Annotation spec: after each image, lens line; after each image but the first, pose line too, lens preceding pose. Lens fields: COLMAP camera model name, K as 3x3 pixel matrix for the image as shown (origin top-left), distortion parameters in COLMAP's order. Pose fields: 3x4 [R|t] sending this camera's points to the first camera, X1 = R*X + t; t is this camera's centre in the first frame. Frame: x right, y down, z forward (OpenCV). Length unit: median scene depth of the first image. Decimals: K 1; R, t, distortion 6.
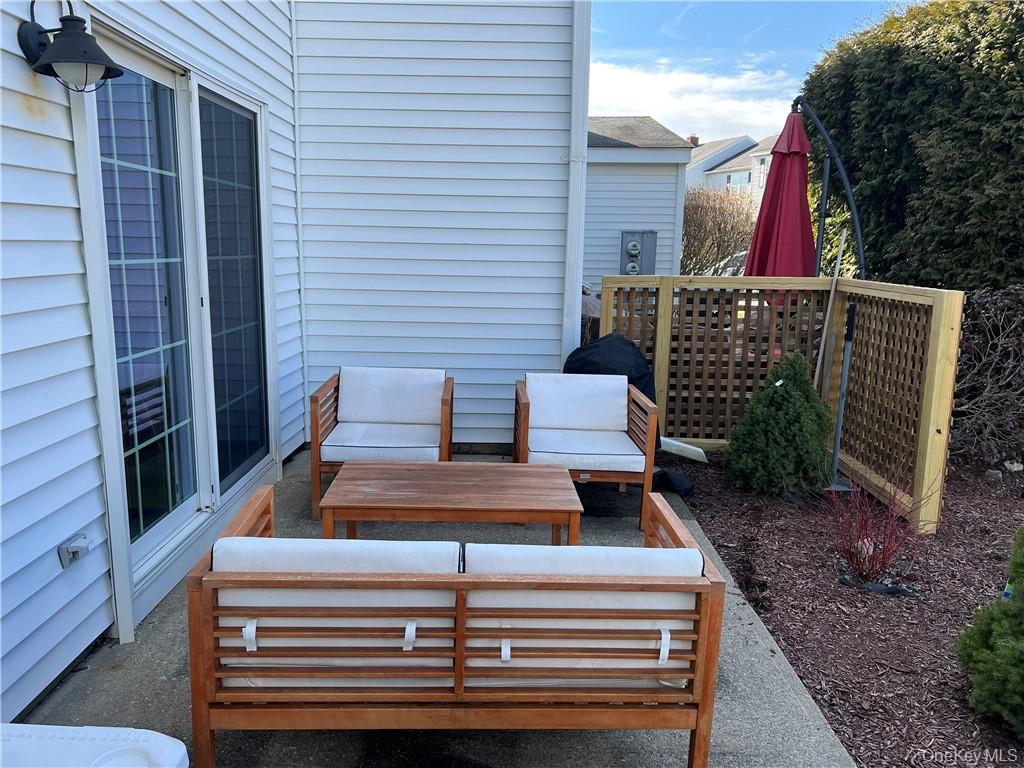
lens RADIAL K [[771.9, 0, 521.6], [0, 771.9, 380.7], [0, 0, 1]] dist [0.056924, -0.060793]
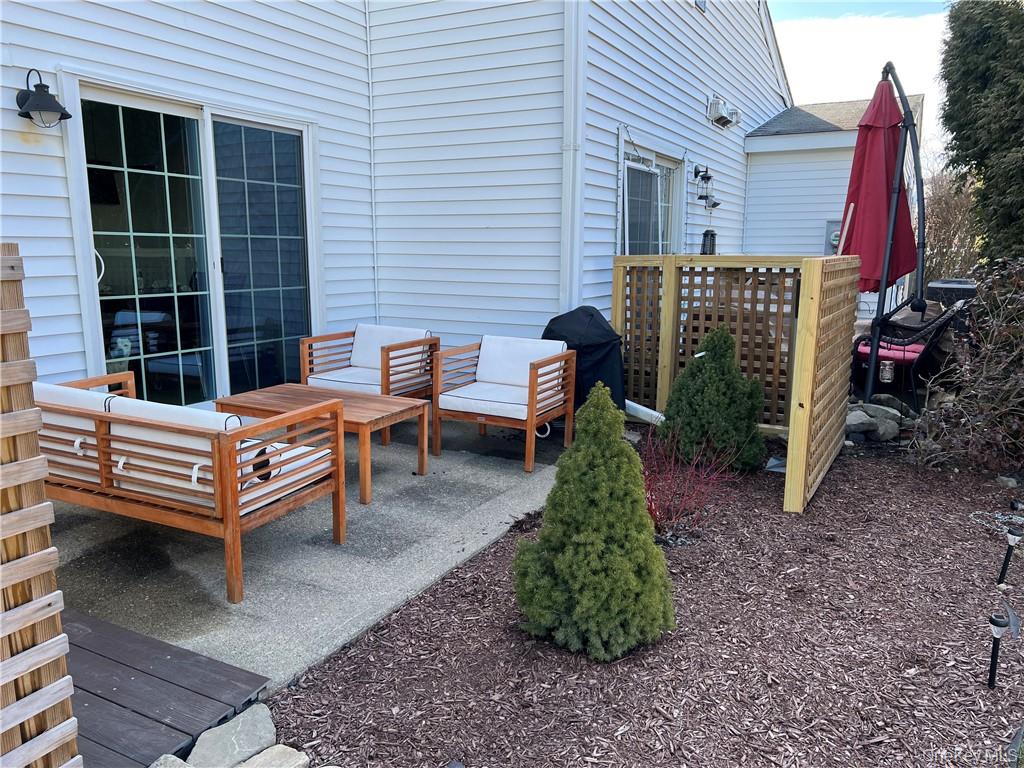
lens RADIAL K [[771.9, 0, 524.6], [0, 771.9, 389.2], [0, 0, 1]] dist [0.056924, -0.060793]
pose [[0.885514, 0.073587, -0.458748, 0.681953], [-0.072840, 0.997156, 0.019350, 0.051744], [0.458867, 0.016281, 0.888356, -0.014328]]
